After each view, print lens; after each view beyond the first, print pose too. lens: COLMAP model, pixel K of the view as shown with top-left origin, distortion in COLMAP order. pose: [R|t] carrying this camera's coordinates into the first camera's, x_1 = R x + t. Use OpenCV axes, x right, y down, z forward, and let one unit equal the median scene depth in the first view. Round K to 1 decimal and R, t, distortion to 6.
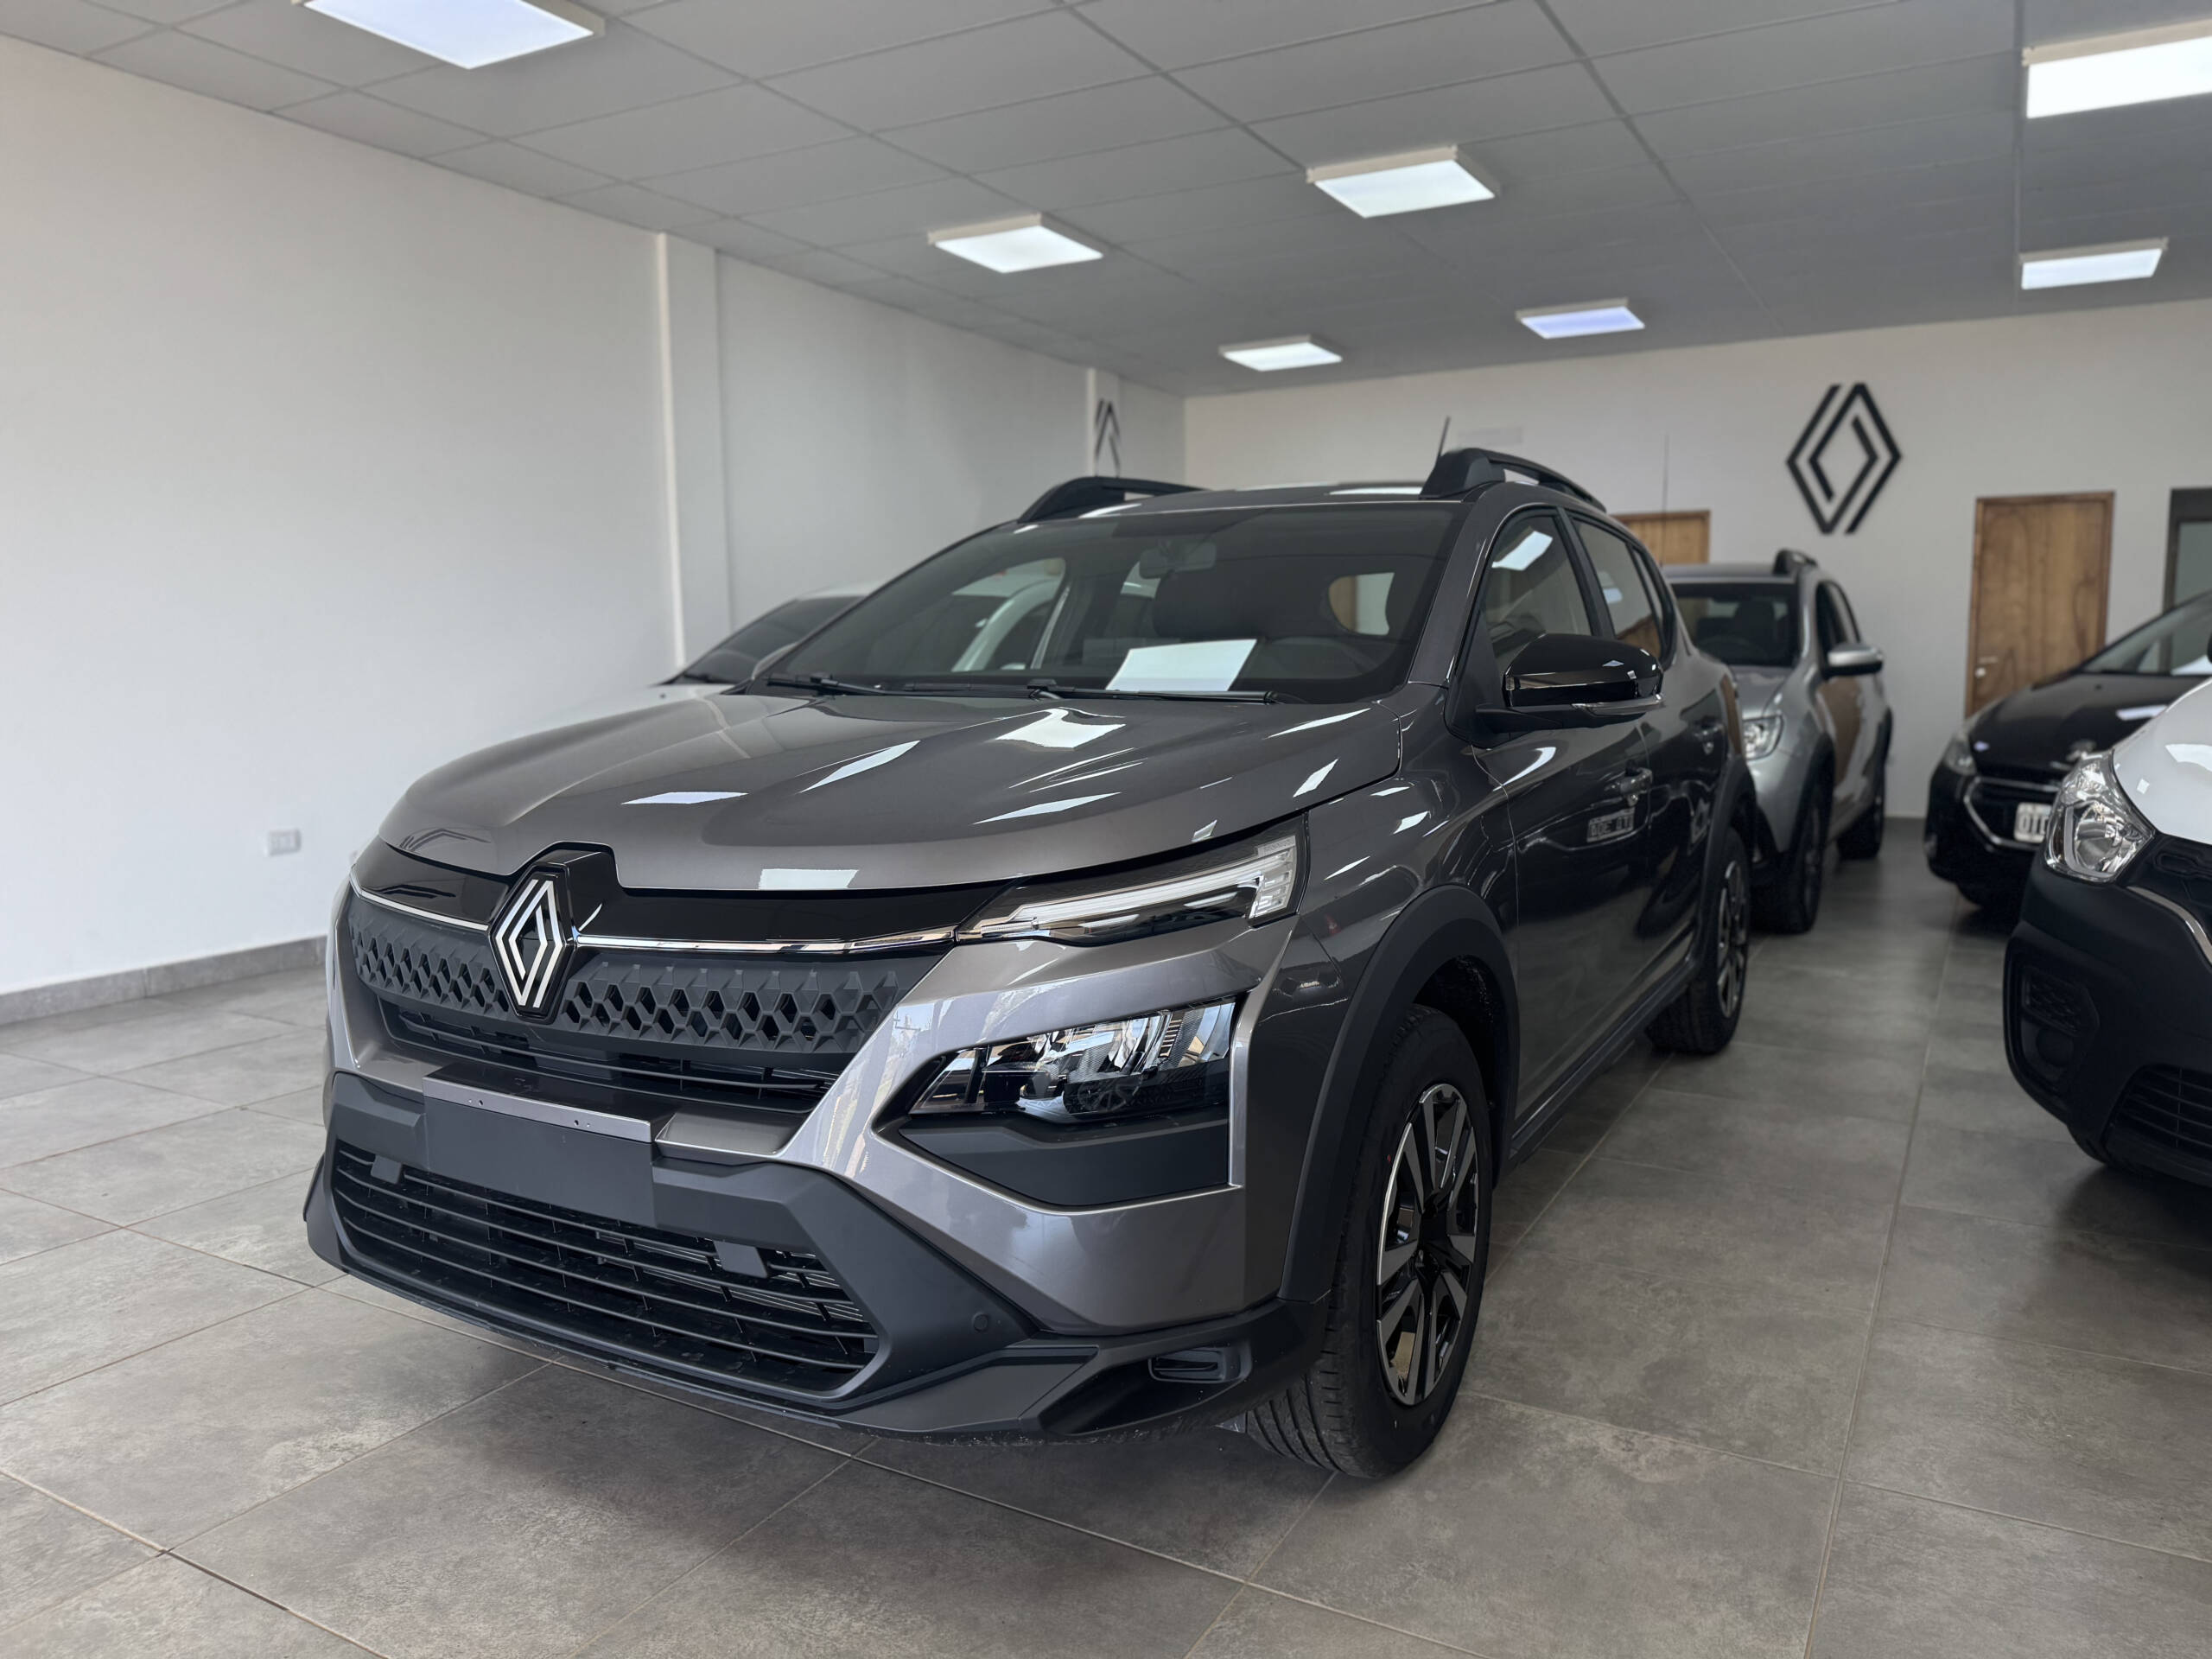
lens RADIAL K [[1557.9, 0, 1122.5], [0, 1557.9, 818.1], [0, 0, 1]] dist [0.033887, -0.039559]
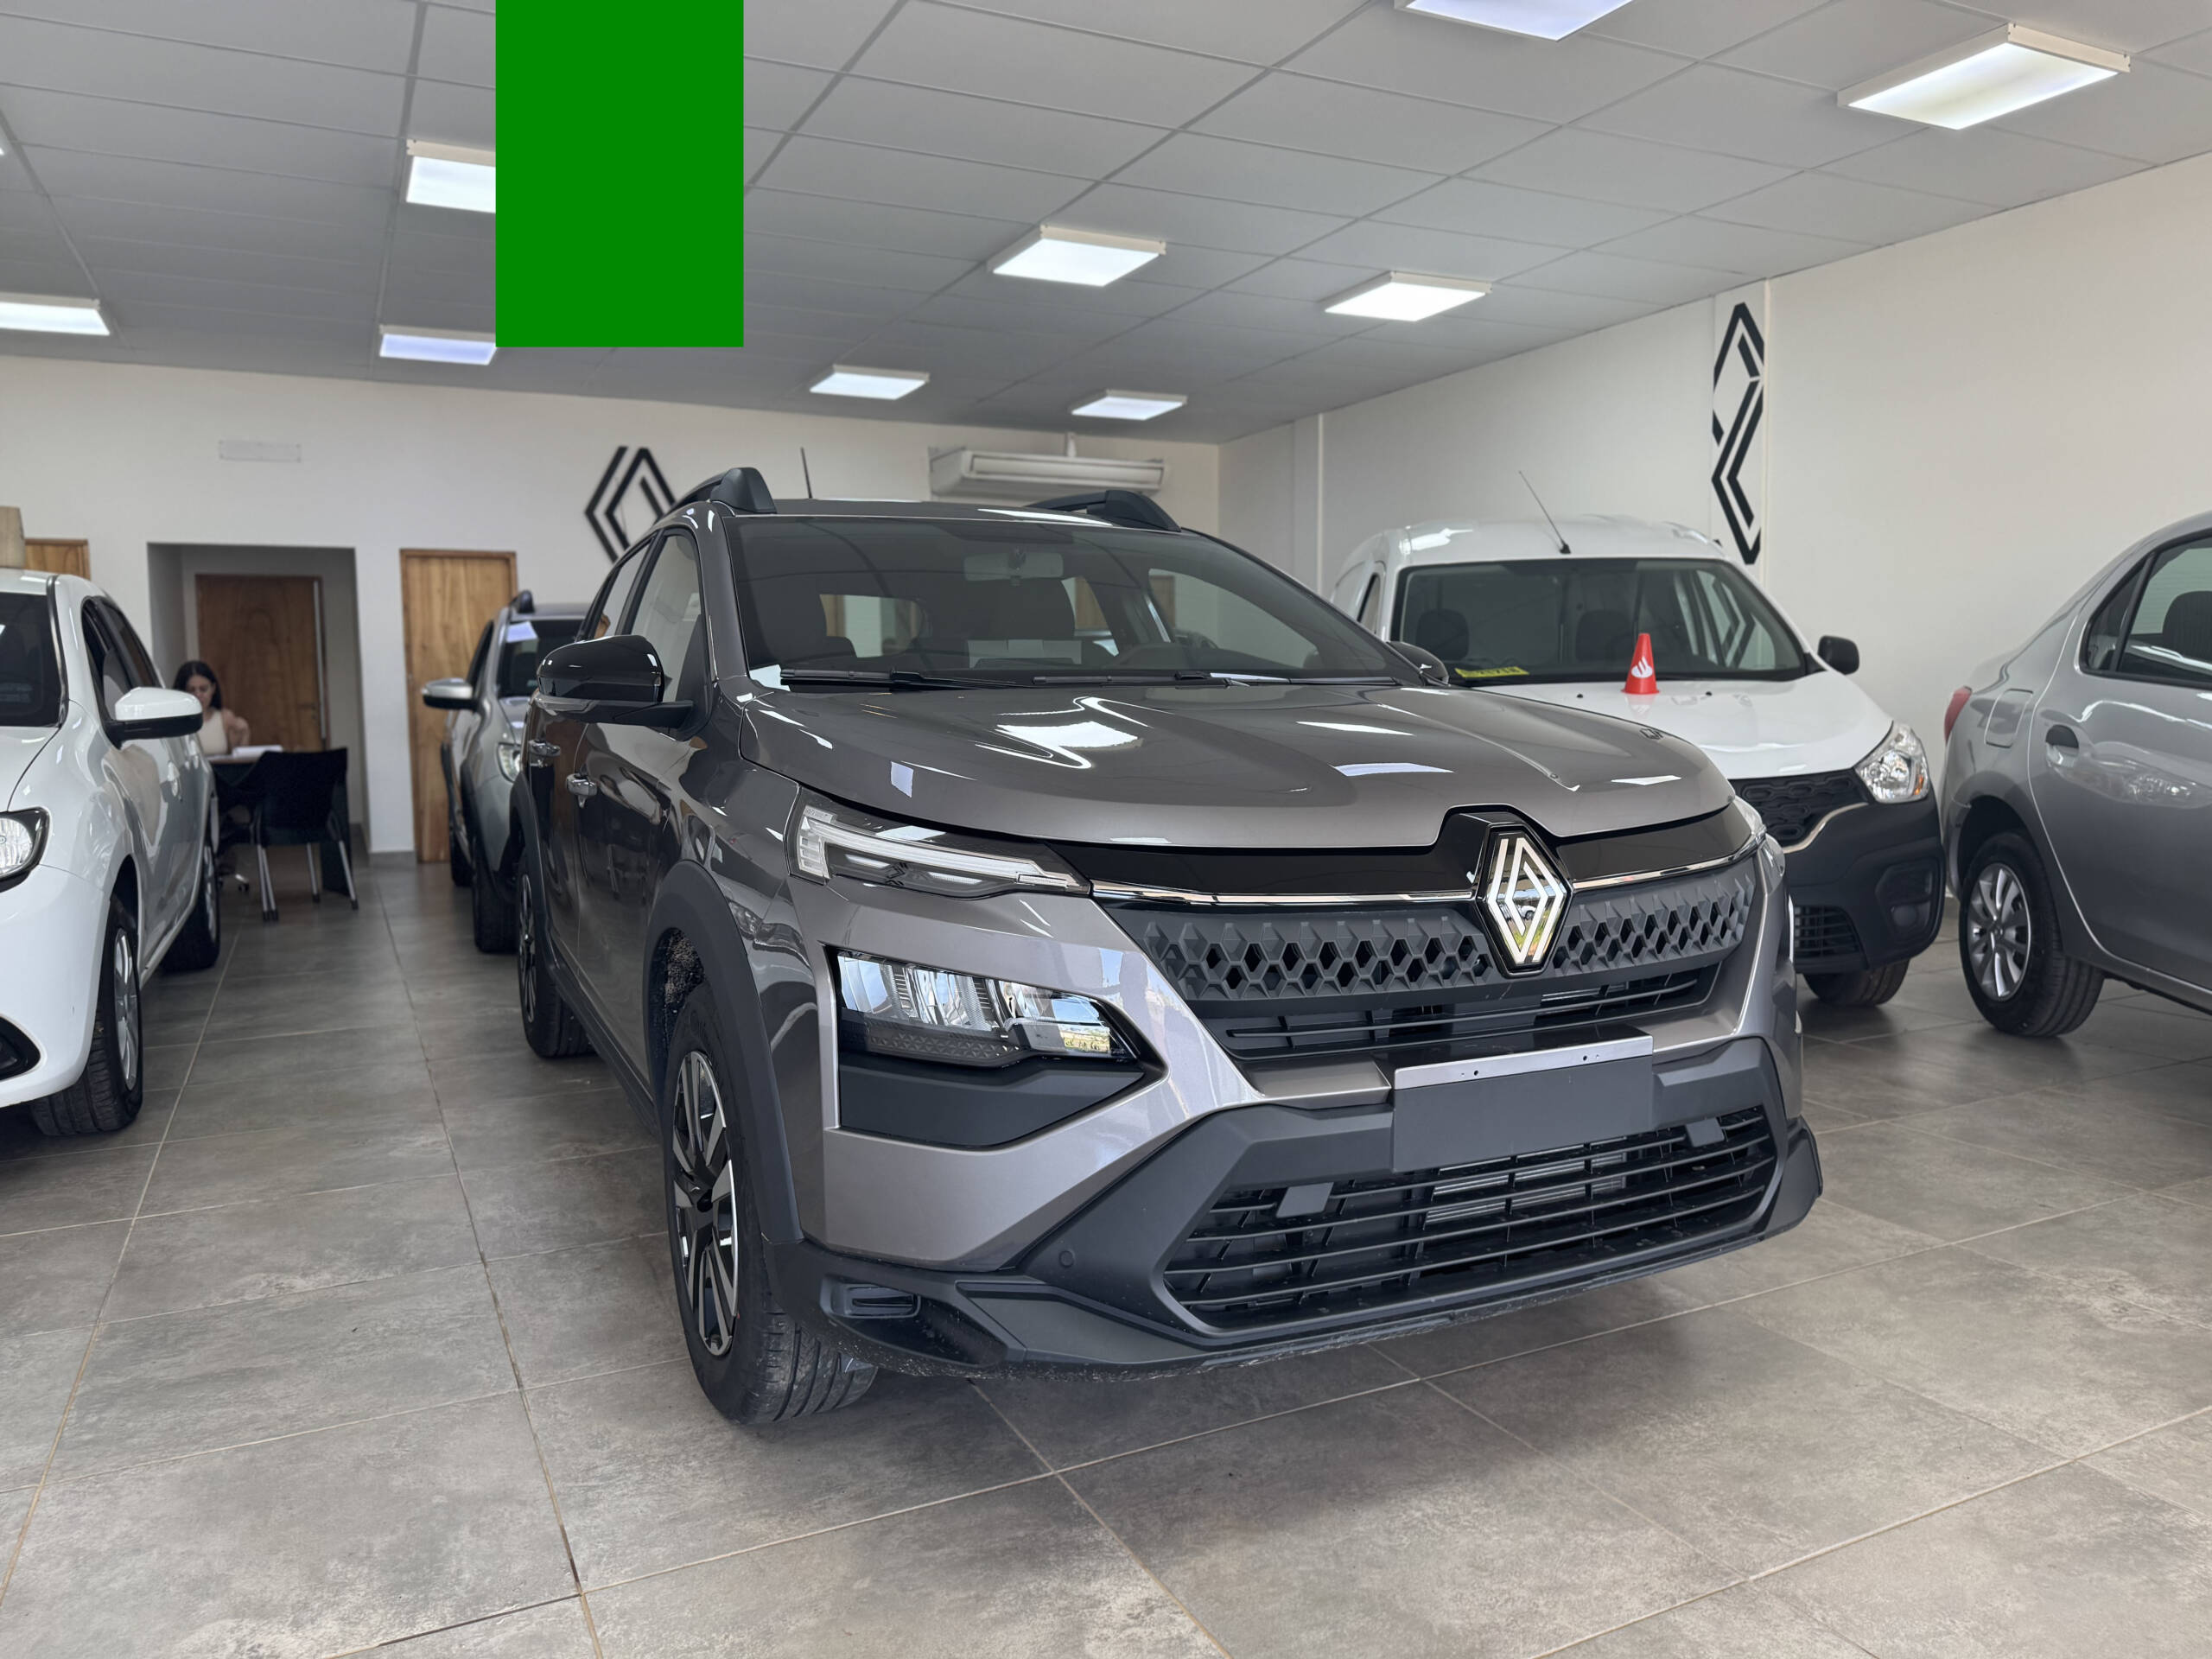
lens RADIAL K [[1557.9, 0, 1105.4], [0, 1557.9, 819.5], [0, 0, 1]] dist [0.033887, -0.039559]
pose [[0.552025, -0.065478, 0.831252, -0.292384], [0.095638, 0.995305, 0.014888, -0.002279], [-0.828324, 0.071281, 0.555696, 0.141223]]
